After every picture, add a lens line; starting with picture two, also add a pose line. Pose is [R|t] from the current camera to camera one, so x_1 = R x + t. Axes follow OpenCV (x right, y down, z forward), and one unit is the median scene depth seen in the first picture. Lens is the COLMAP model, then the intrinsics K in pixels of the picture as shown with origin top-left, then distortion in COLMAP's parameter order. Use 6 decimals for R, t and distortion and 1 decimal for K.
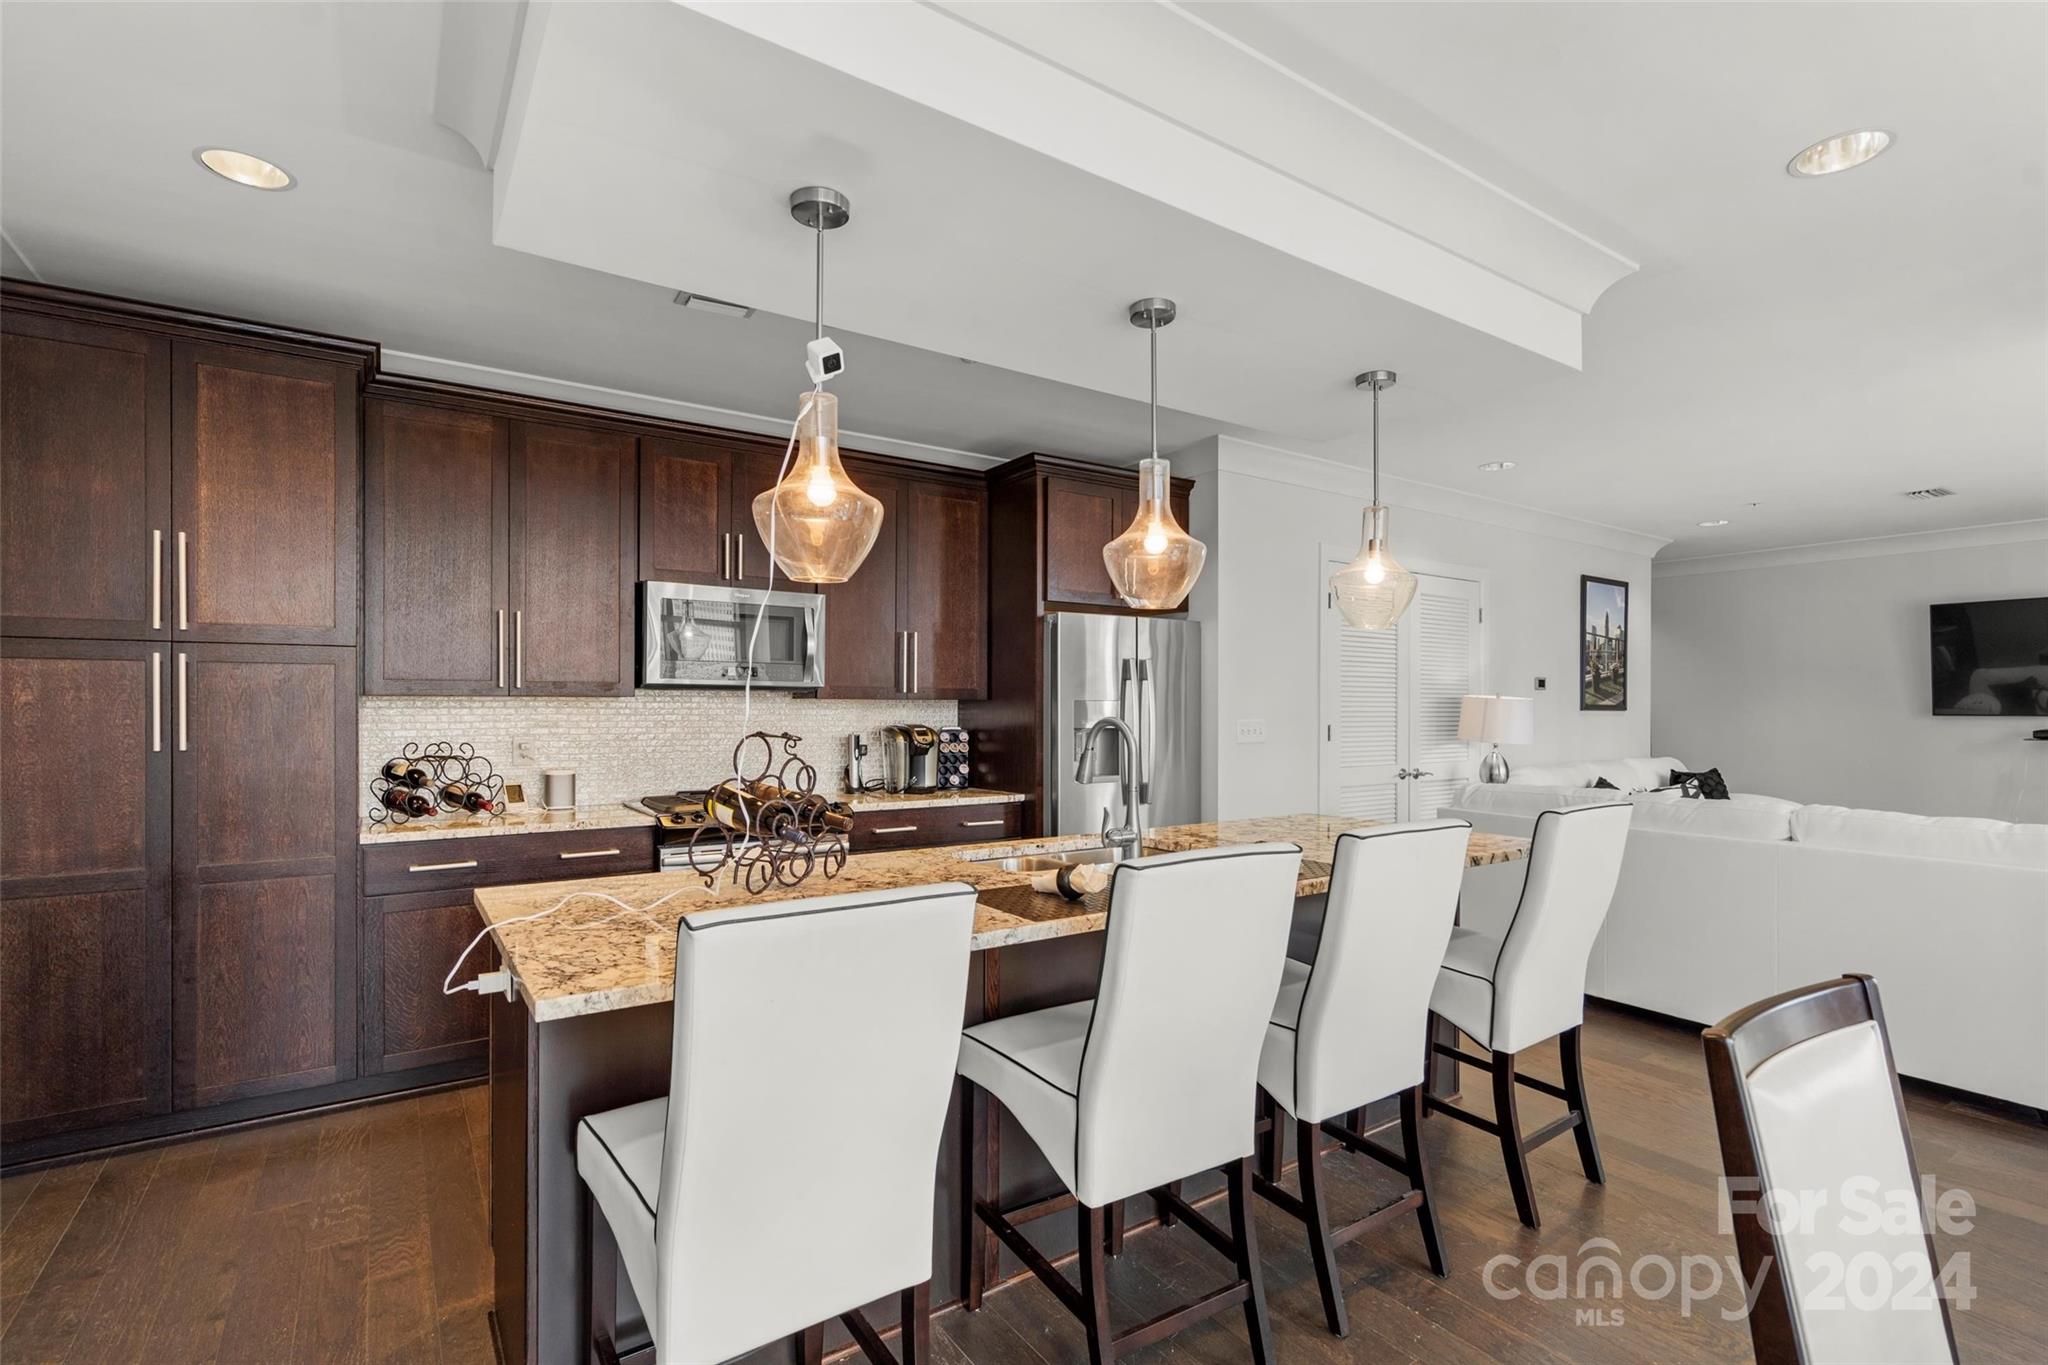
lens RADIAL K [[968.0, 0, 1029.8], [0, 968.0, 689.7], [0, 0, 1]] dist [0.001607, 0.000757]
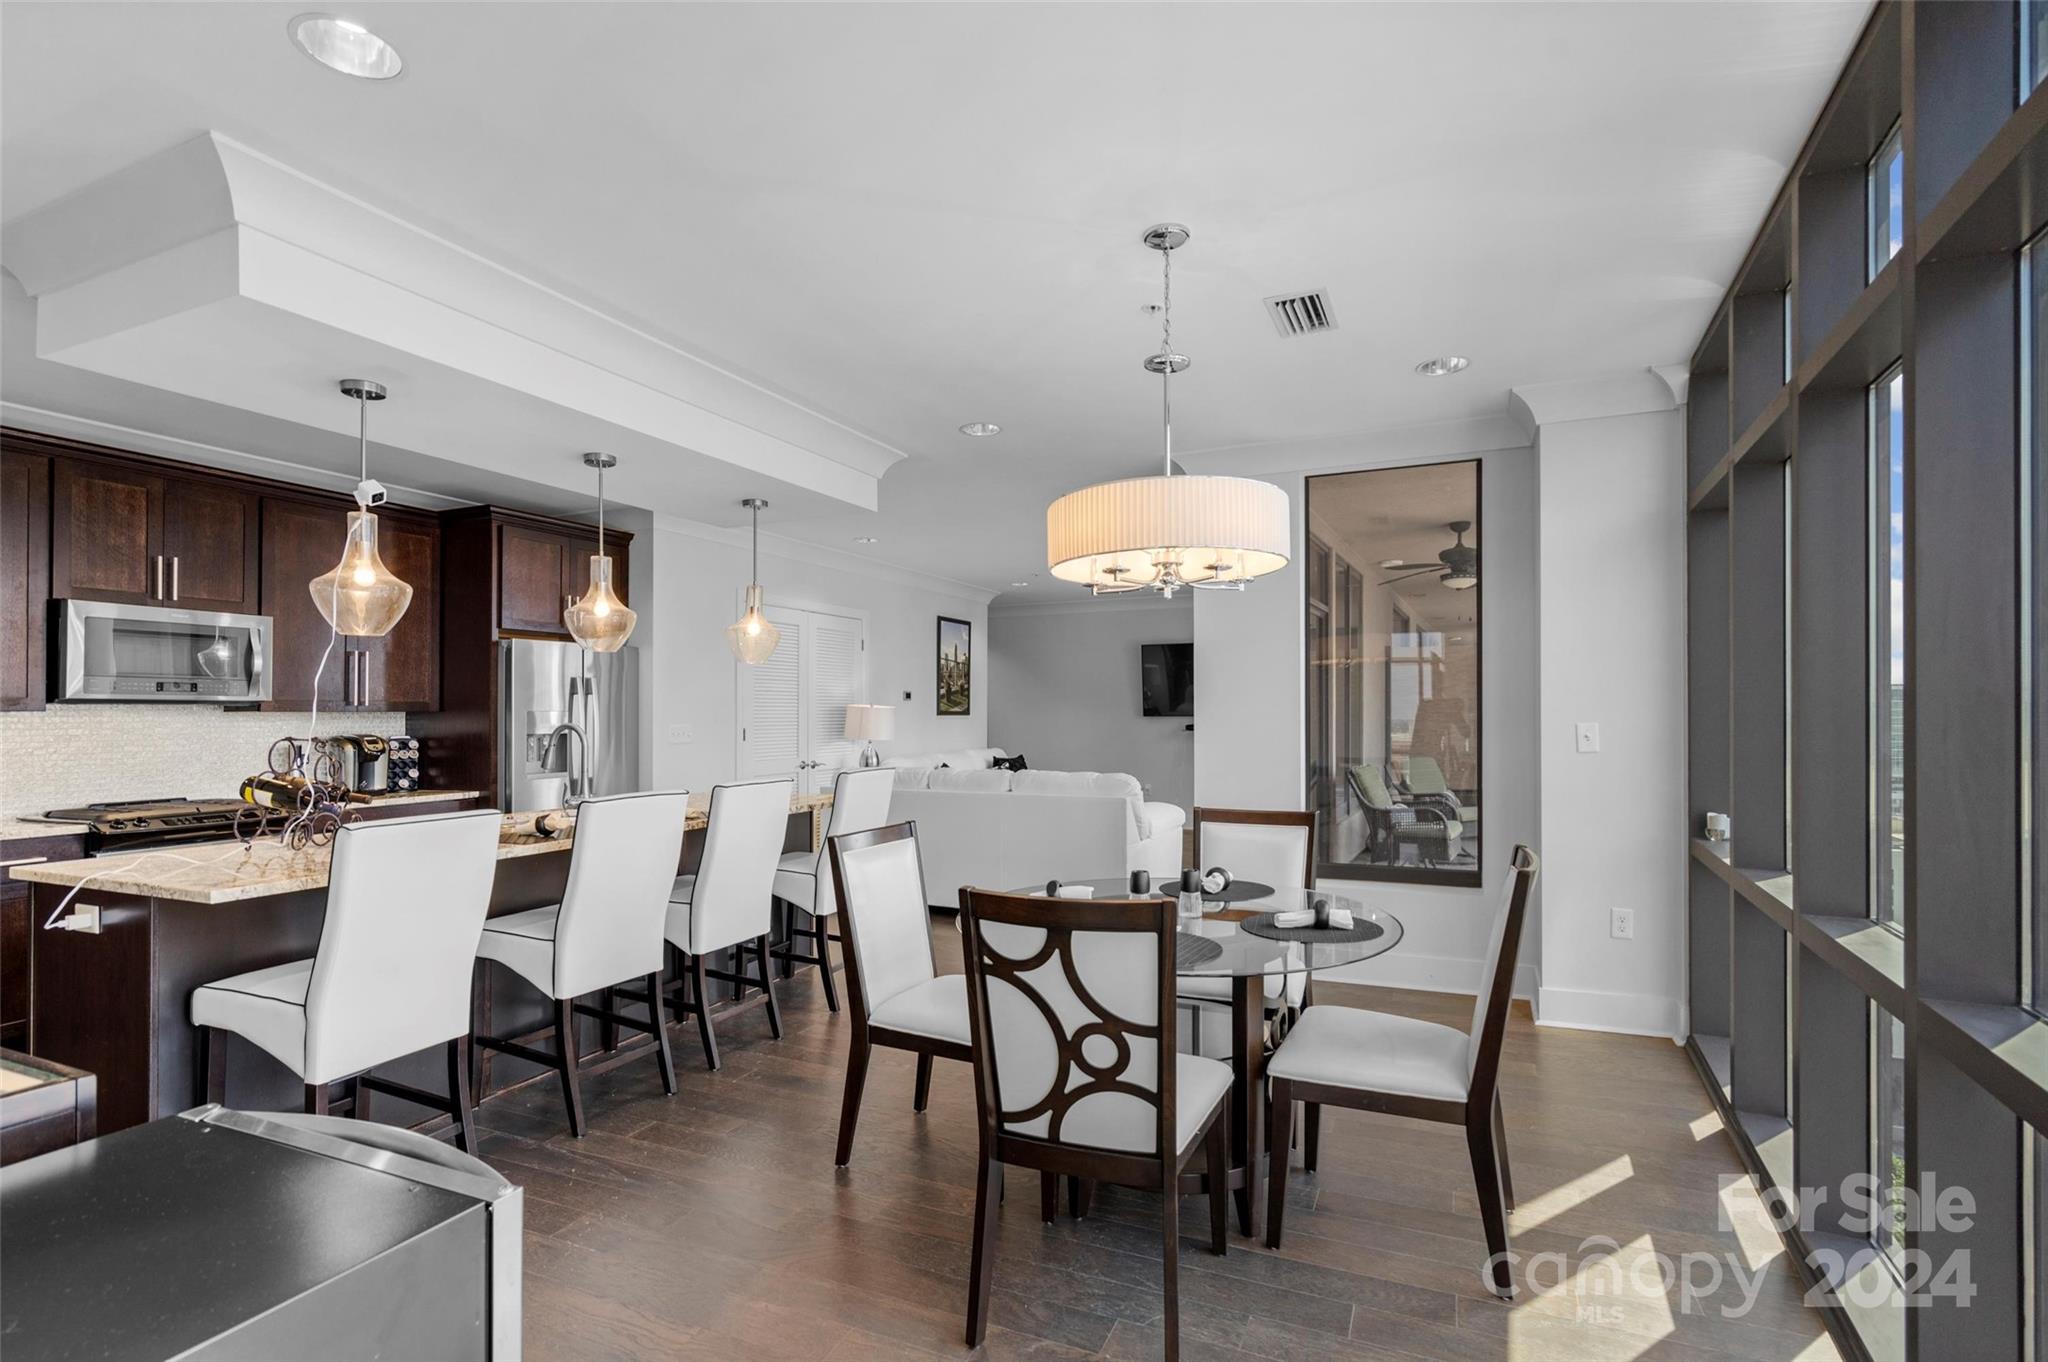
lens RADIAL K [[968.0, 0, 1029.7], [0, 968.0, 693.0], [0, 0, 1]] dist [0.001607, 0.000757]
pose [[0.852041, 0.001823, 0.523472, -0.053584], [0.000778, 0.999988, -0.004749, -0.005735], [-0.523475, 0.004453, 0.852030, -0.371377]]
